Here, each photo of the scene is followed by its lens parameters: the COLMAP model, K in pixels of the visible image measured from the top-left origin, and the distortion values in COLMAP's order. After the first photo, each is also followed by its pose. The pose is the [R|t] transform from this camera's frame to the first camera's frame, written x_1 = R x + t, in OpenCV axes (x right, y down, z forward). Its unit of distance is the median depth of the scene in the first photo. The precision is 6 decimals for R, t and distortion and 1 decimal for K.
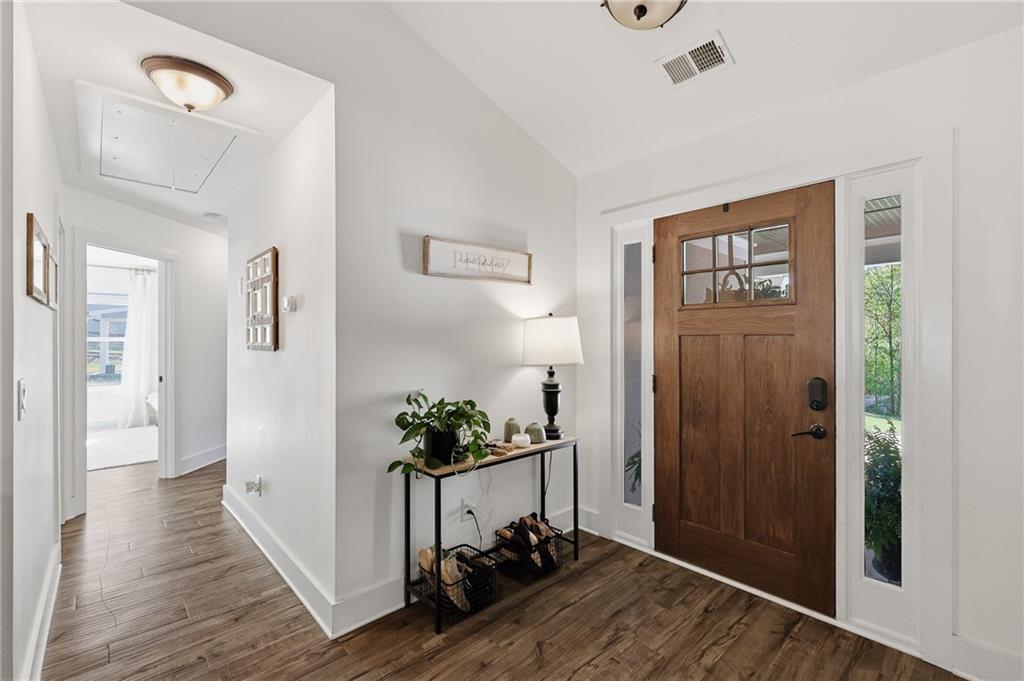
lens RADIAL K [[445.7, 0, 508.5], [0, 445.7, 342.5], [0, 0, 1]] dist [0.001061, 0.000034]
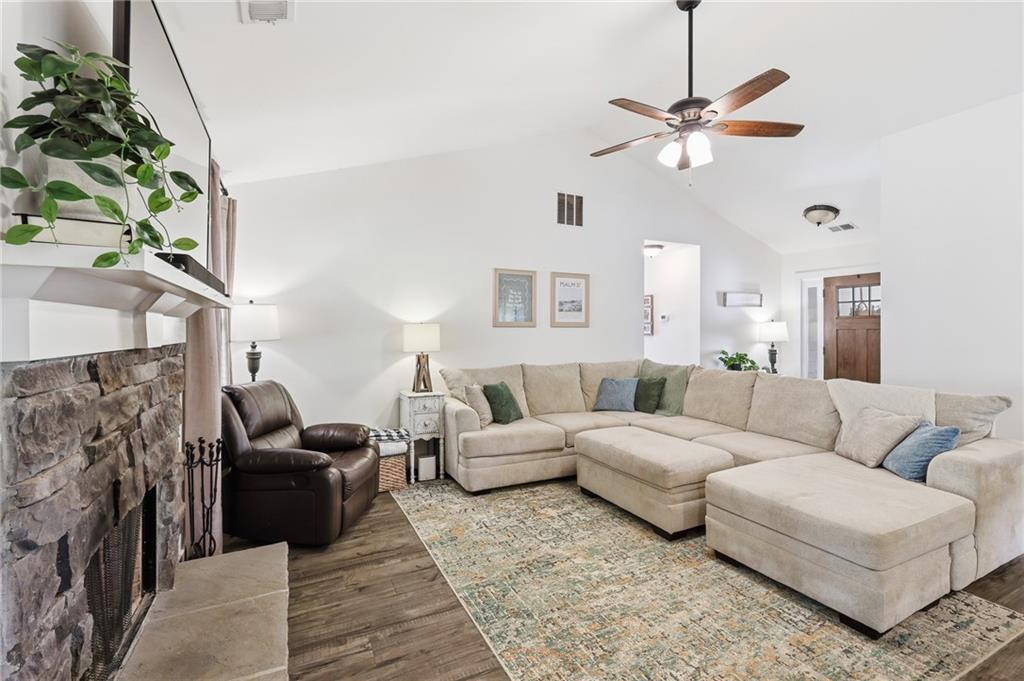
lens RADIAL K [[445.7, 0, 514.2], [0, 445.7, 330.5], [0, 0, 1]] dist [0.001061, 0.000034]
pose [[0.958502, 0.002069, -0.285078, -0.546322], [-0.003672, 0.999980, -0.005088, 0.006938], [0.285061, 0.005924, 0.958491, -1.653745]]
